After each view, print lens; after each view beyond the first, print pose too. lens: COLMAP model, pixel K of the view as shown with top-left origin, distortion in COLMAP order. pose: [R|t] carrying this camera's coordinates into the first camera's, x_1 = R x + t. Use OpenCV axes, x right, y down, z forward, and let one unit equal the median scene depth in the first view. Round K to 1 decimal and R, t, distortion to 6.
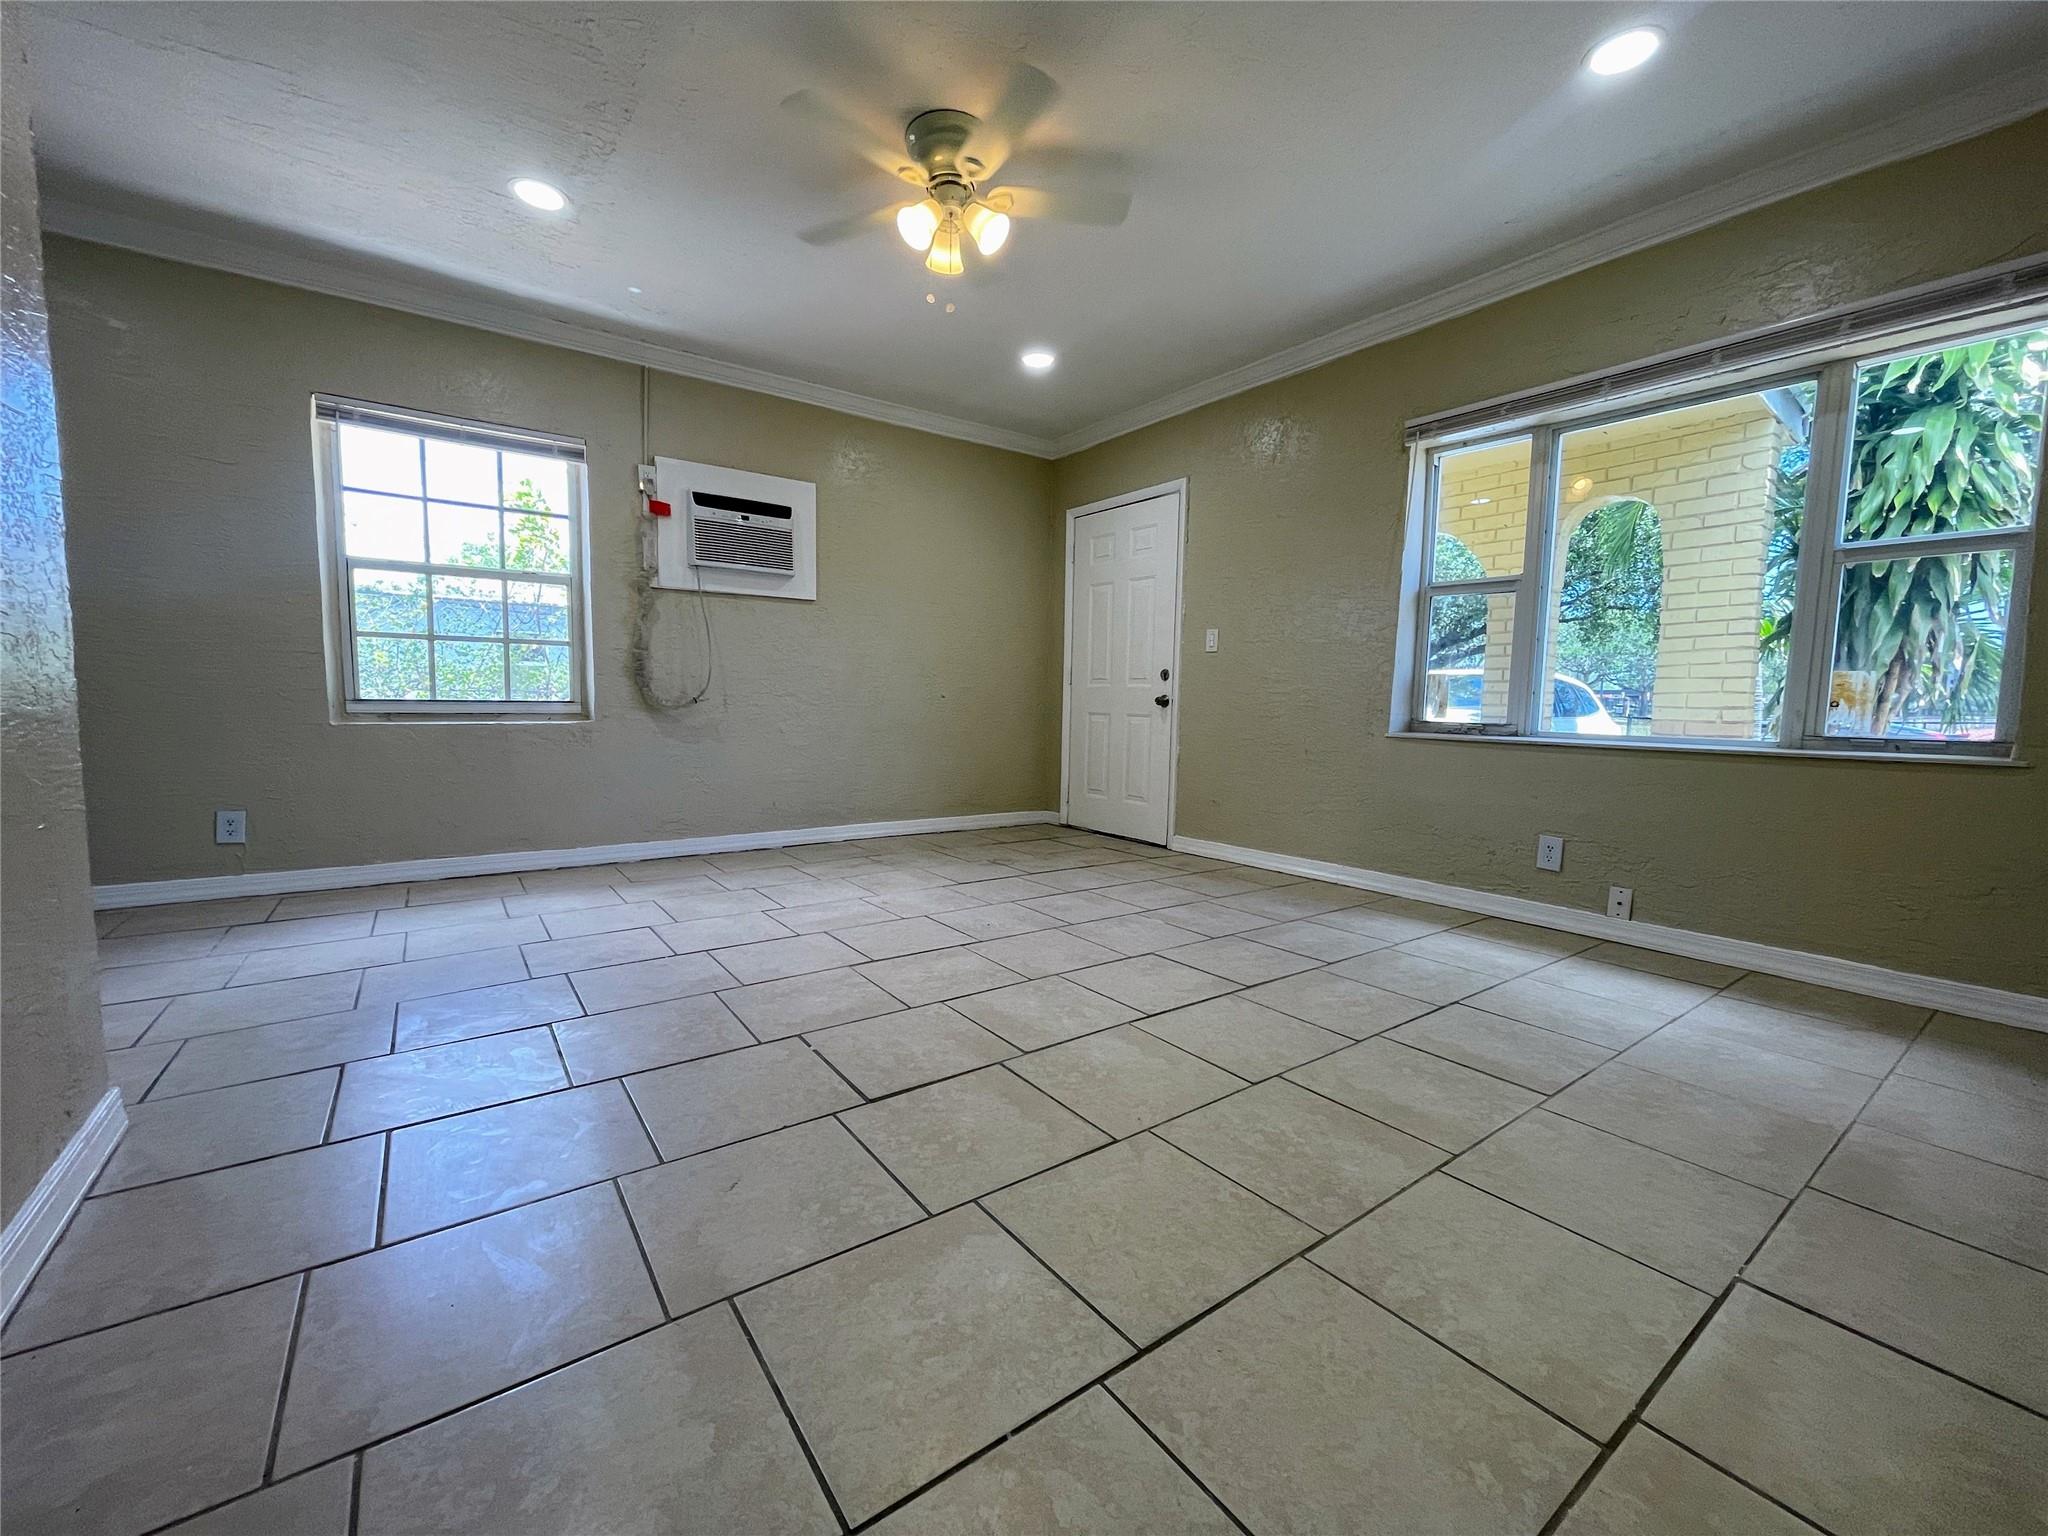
lens RADIAL K [[826.7, 0, 1020.9], [0, 826.7, 773.5], [0, 0, 1]] dist [-0.001196, -0.000022]
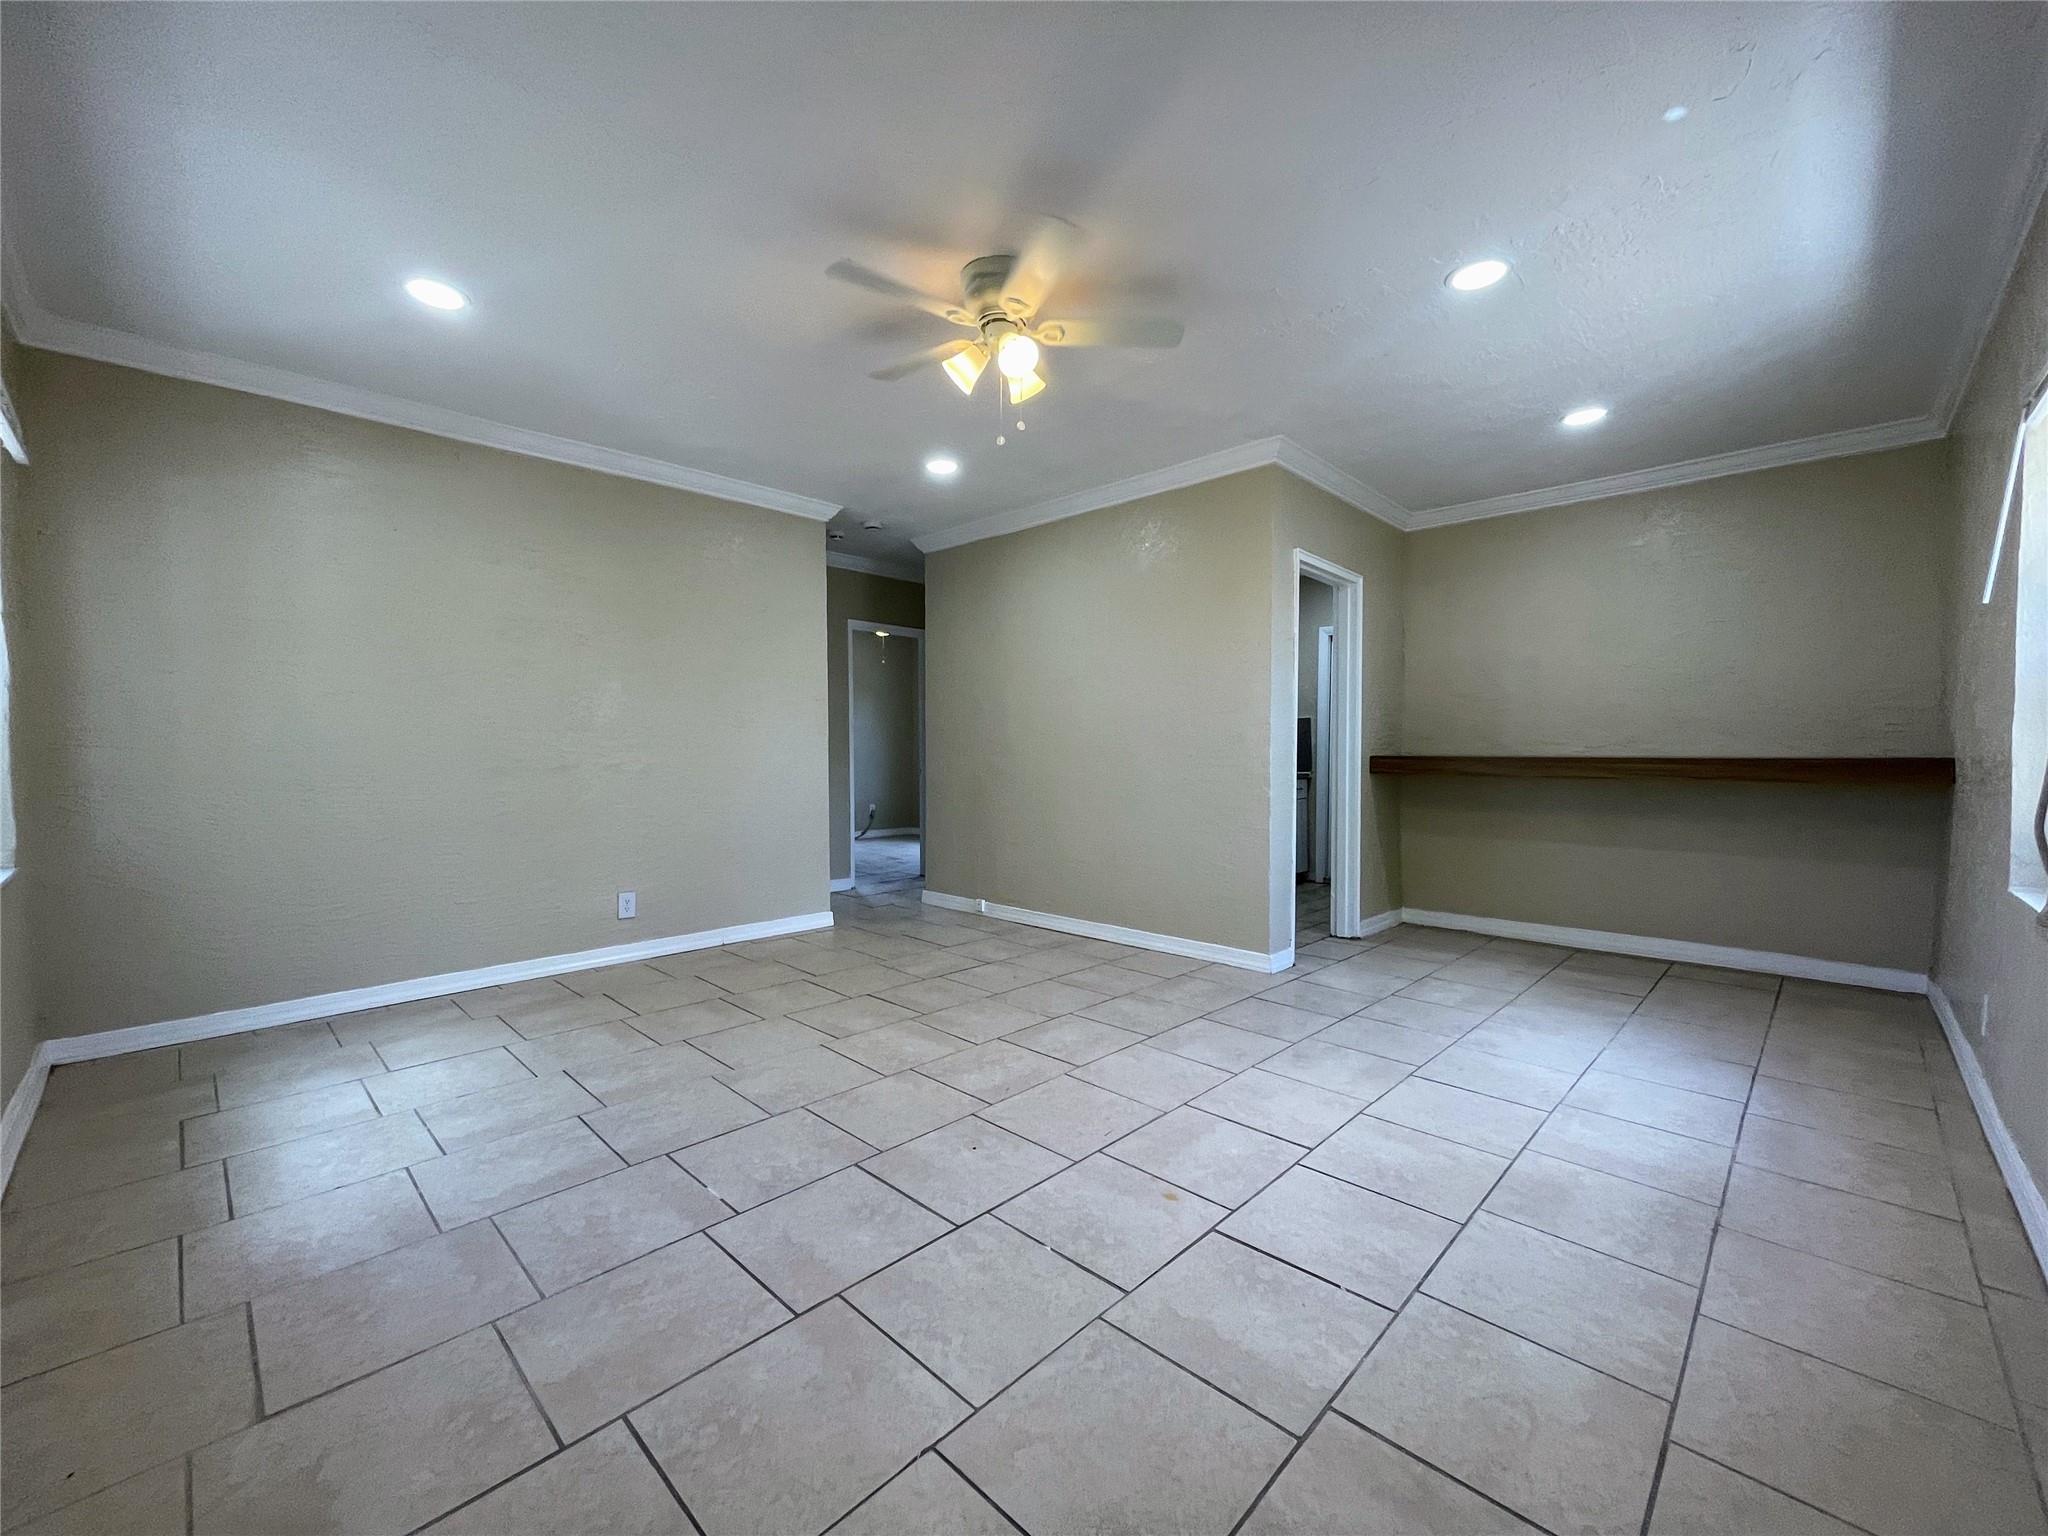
lens RADIAL K [[822.1, 0, 1024.0], [0, 822.1, 768.0], [0, 0, 1]] dist [-0.000366, -0.000089]
pose [[-0.985417, -0.011877, -0.169739, 0.038620], [-0.030648, 0.993635, 0.108398, -0.195331], [0.167372, 0.112019, -0.979509, 1.446101]]
